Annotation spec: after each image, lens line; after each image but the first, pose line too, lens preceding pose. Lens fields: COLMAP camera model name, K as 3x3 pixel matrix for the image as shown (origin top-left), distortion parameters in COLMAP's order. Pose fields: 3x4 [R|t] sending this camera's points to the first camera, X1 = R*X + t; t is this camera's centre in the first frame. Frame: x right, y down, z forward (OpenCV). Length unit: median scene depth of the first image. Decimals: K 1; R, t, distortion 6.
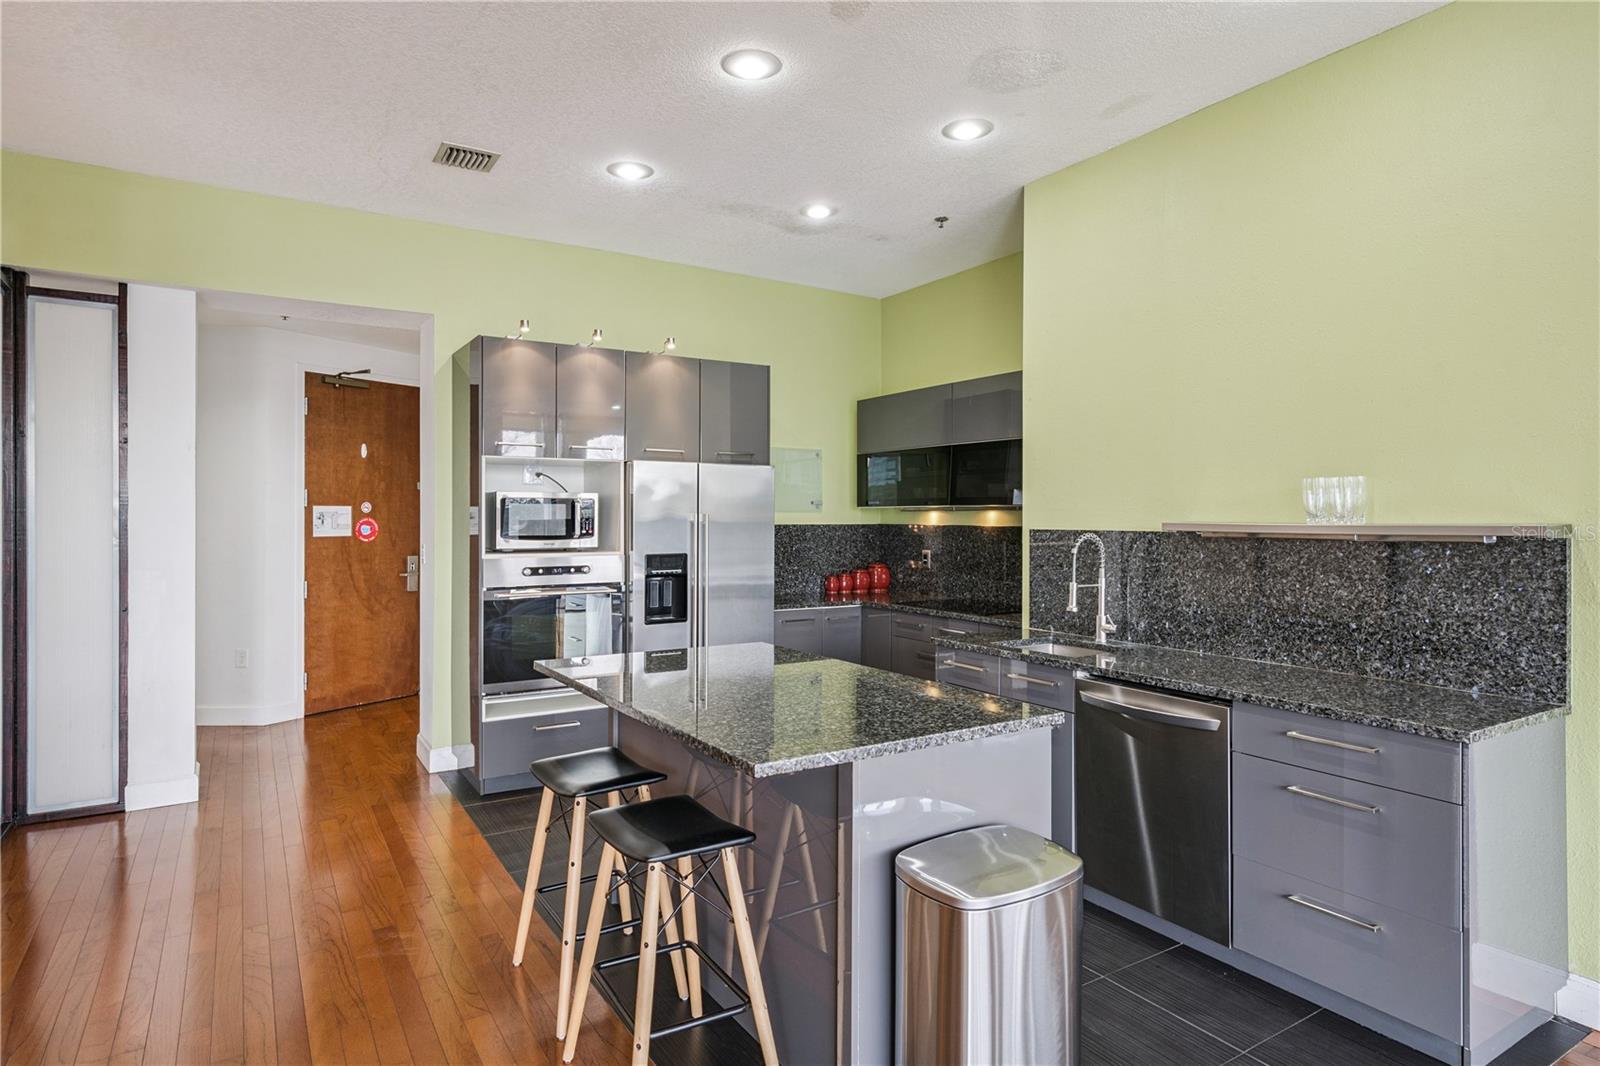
lens RADIAL K [[876.8, 0, 796.7], [0, 876.8, 527.1], [0, 0, 1]] dist [0.006241, 0.000812]
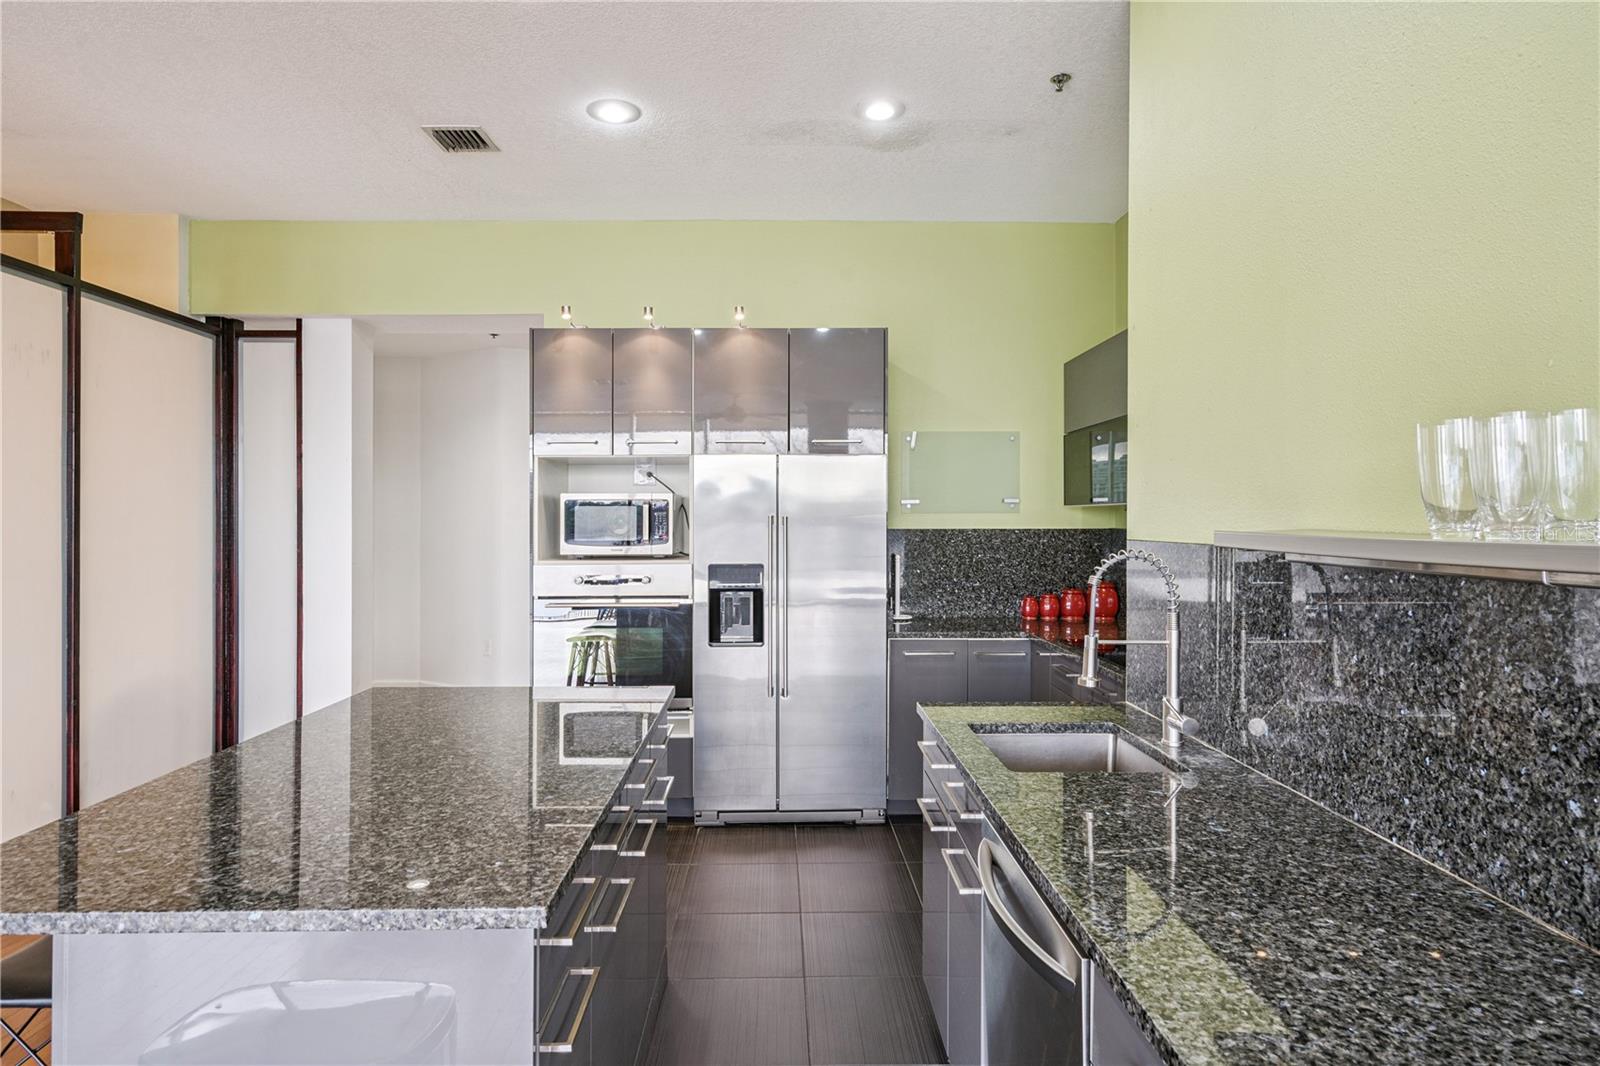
lens RADIAL K [[876.8, 0, 794.7], [0, 876.8, 524.2], [0, 0, 1]] dist [0.006241, 0.000812]
pose [[0.853016, 0.000264, -0.521885, 0.366453], [-0.002535, 0.999990, -0.003638, -0.005289], [0.521879, 0.004426, 0.853008, 0.337890]]
